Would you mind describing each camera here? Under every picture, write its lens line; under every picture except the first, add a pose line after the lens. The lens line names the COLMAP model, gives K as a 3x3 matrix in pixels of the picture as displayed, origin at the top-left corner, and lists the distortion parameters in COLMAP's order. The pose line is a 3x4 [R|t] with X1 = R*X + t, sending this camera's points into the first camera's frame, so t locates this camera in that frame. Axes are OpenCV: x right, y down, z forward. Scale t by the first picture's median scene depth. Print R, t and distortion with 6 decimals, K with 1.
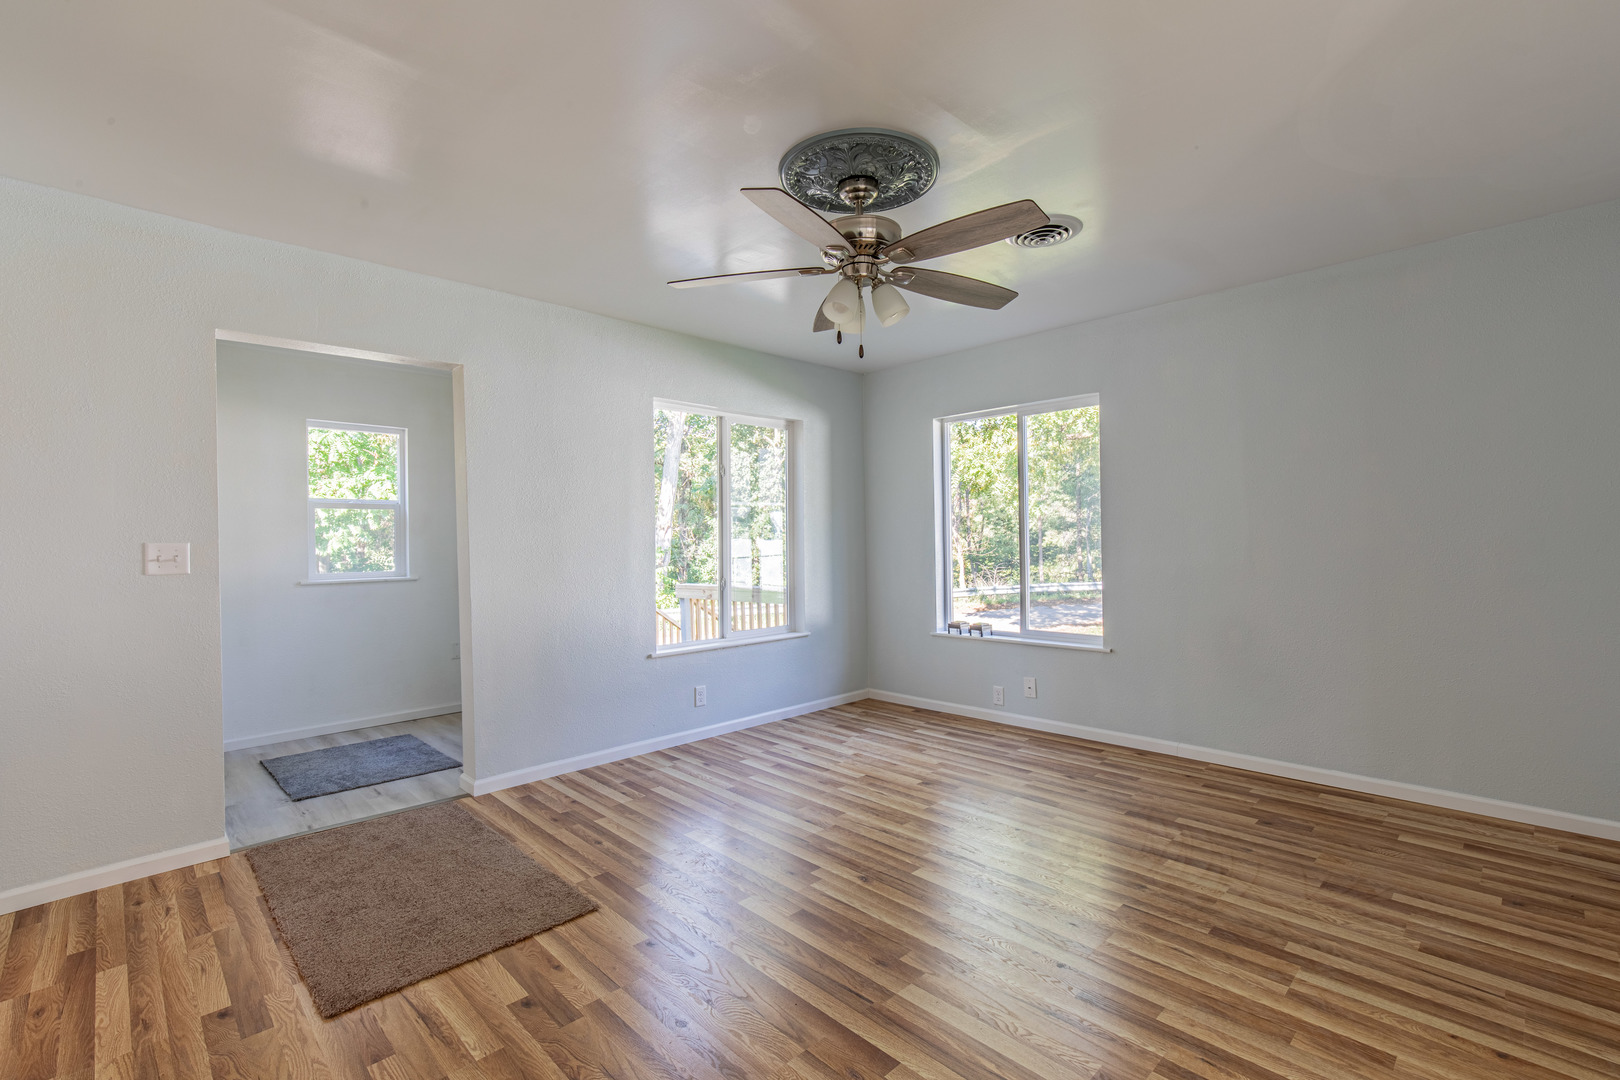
lens RADIAL K [[718.2, 0, 827.3], [0, 718.2, 542.0], [0, 0, 1]] dist [-0.003168, -0.000493]
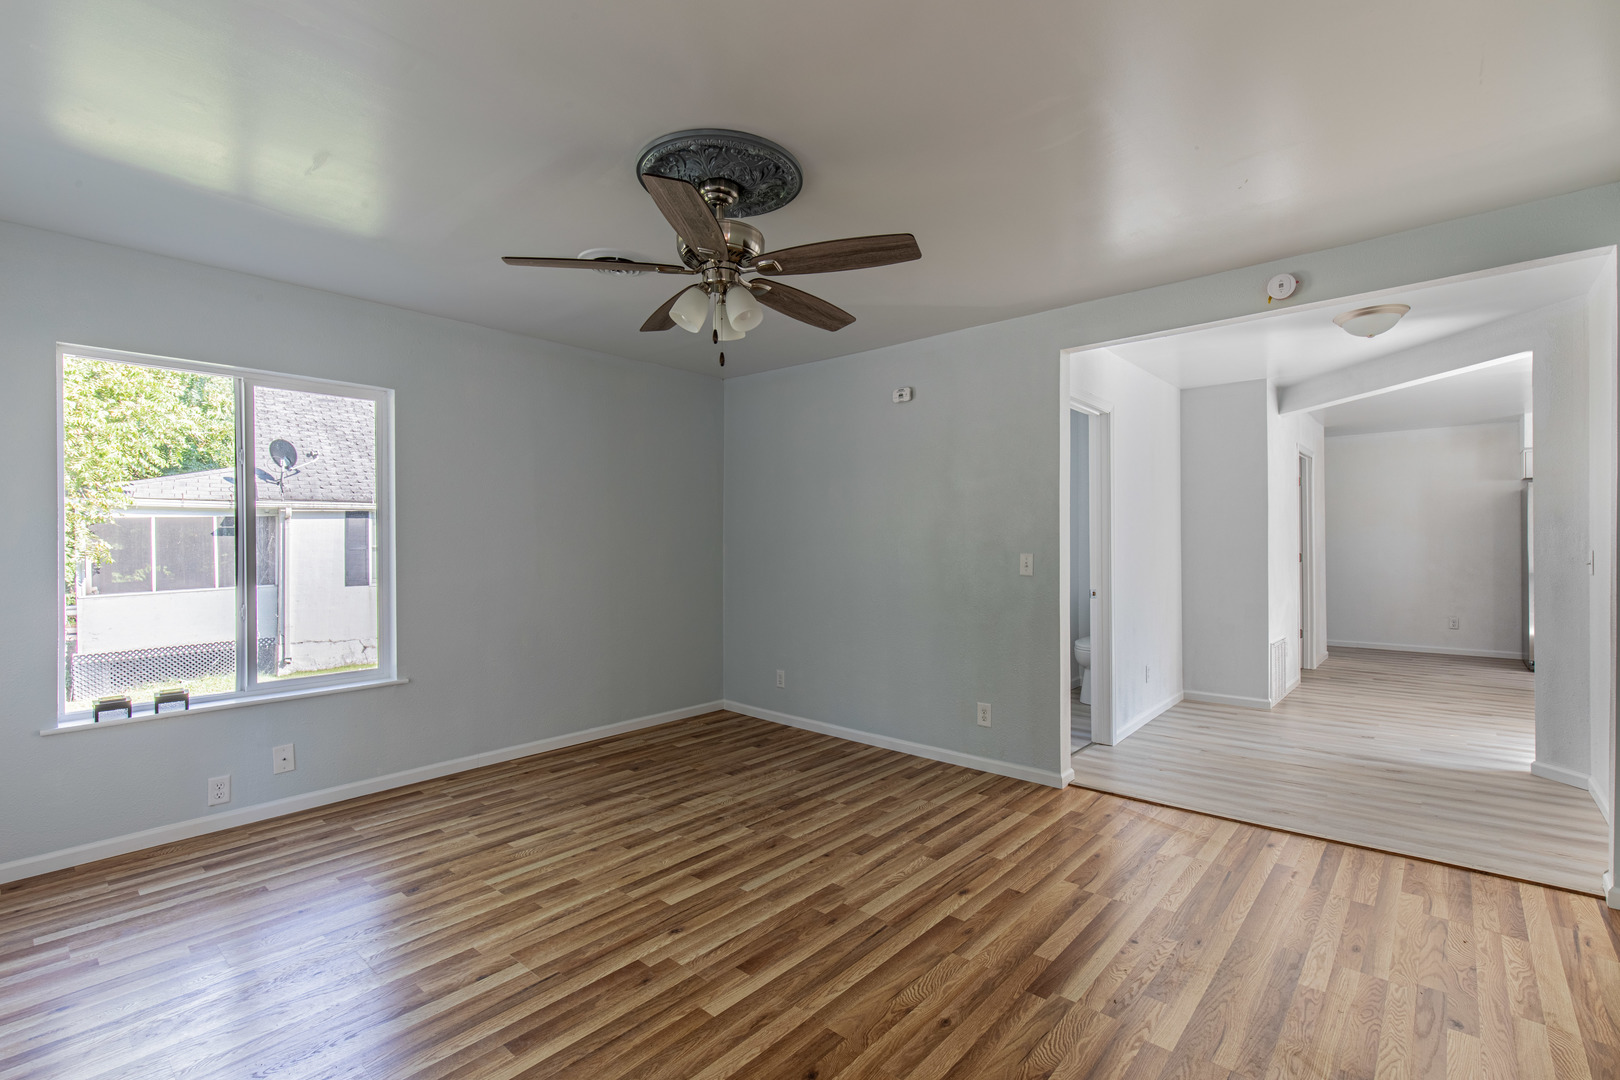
lens RADIAL K [[718.2, 0, 827.3], [0, 718.2, 542.0], [0, 0, 1]] dist [-0.003168, -0.000493]
pose [[-0.061343, 0.012247, 0.998042, -0.718128], [0.017656, 0.999782, -0.011183, -0.001793], [-0.997961, 0.016935, -0.061546, 0.718107]]
